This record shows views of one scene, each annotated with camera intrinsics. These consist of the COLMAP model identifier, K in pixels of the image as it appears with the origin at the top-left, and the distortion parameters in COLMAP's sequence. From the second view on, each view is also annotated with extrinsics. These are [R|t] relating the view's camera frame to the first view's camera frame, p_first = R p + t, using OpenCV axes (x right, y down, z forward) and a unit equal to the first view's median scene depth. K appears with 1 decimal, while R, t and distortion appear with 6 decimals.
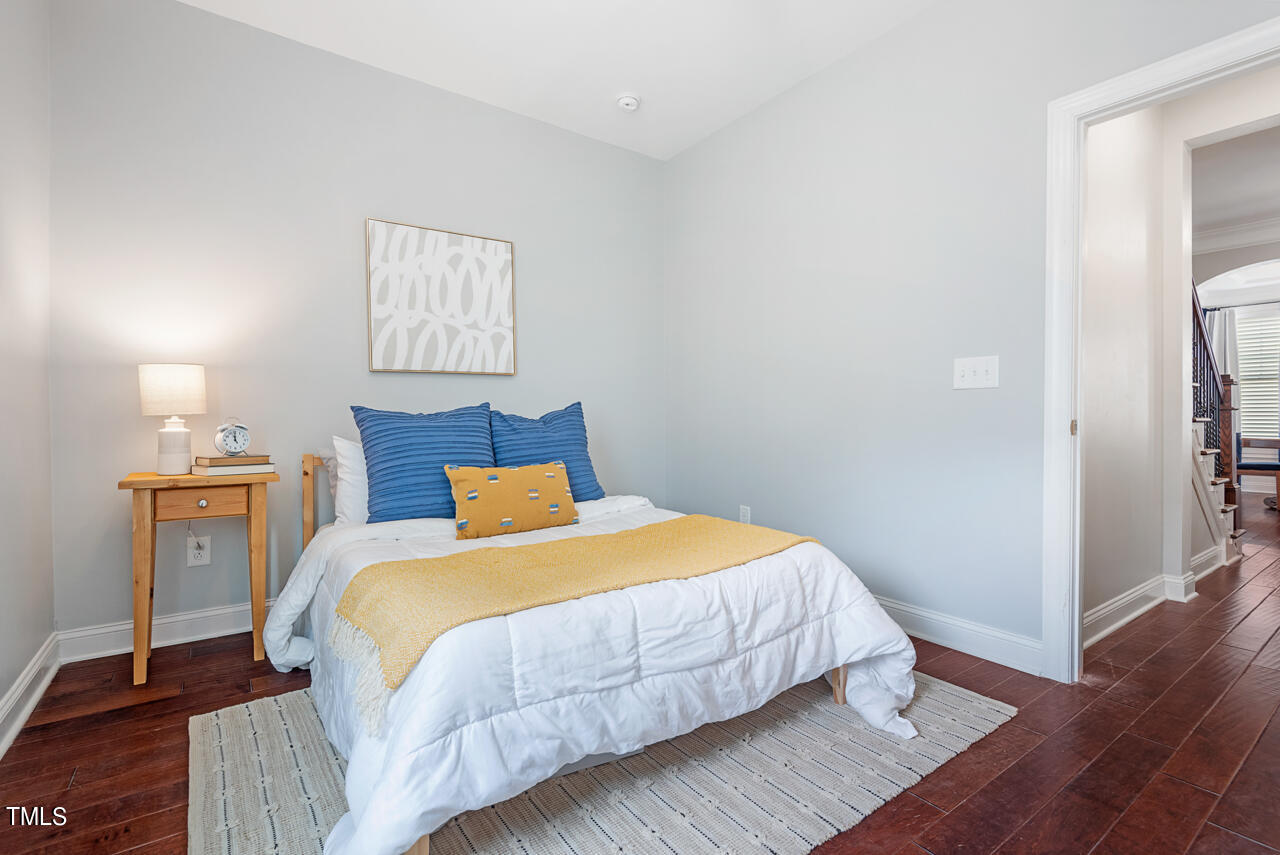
lens RADIAL K [[580.0, 0, 632.5], [0, 580.0, 421.8], [0, 0, 1]] dist [0.029143, -0.018635]
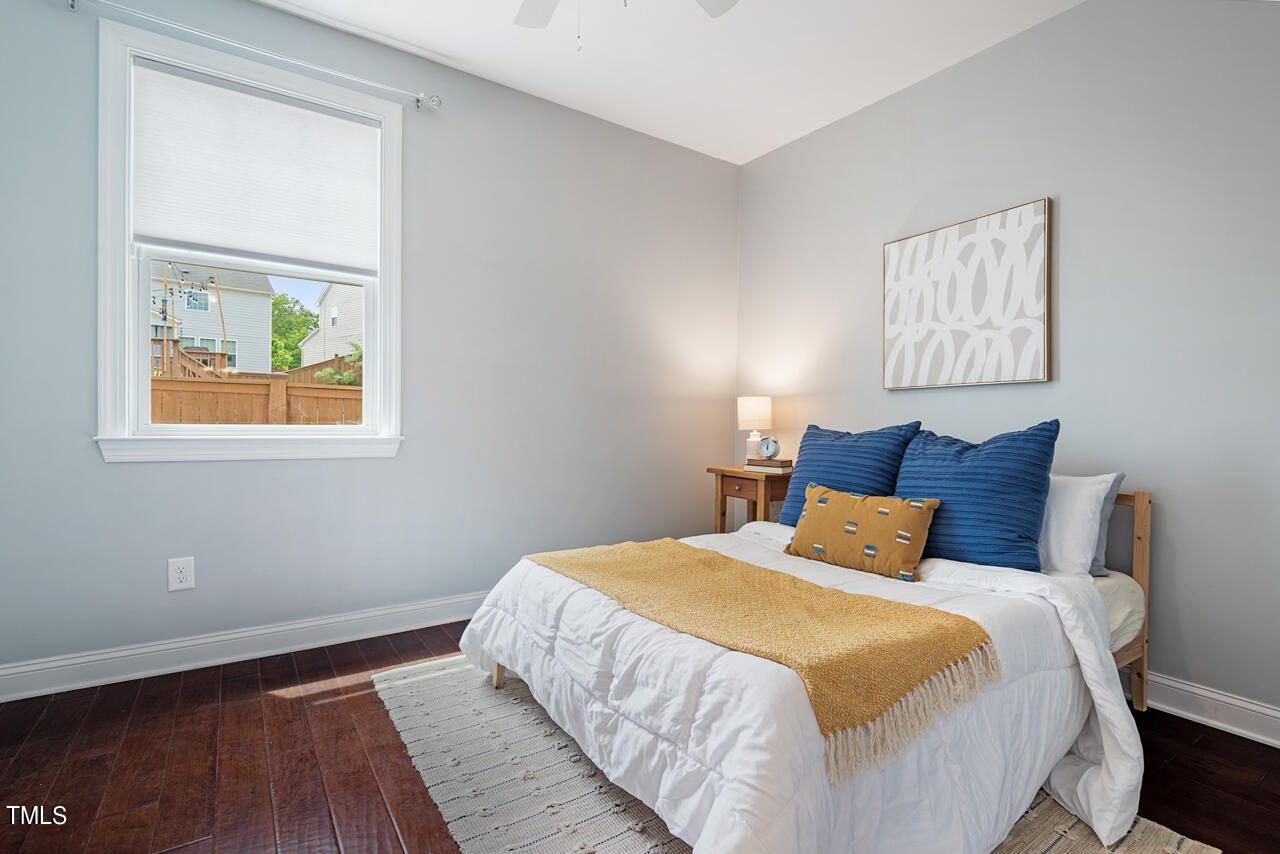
lens RADIAL K [[580.0, 0, 636.3], [0, 580.0, 424.5], [0, 0, 1]] dist [0.029143, -0.018635]
pose [[-0.006227, 0.009008, -0.999940, 0.566258], [-0.020001, 0.999758, 0.009131, -0.025500], [0.999781, 0.020057, -0.006046, 0.541453]]
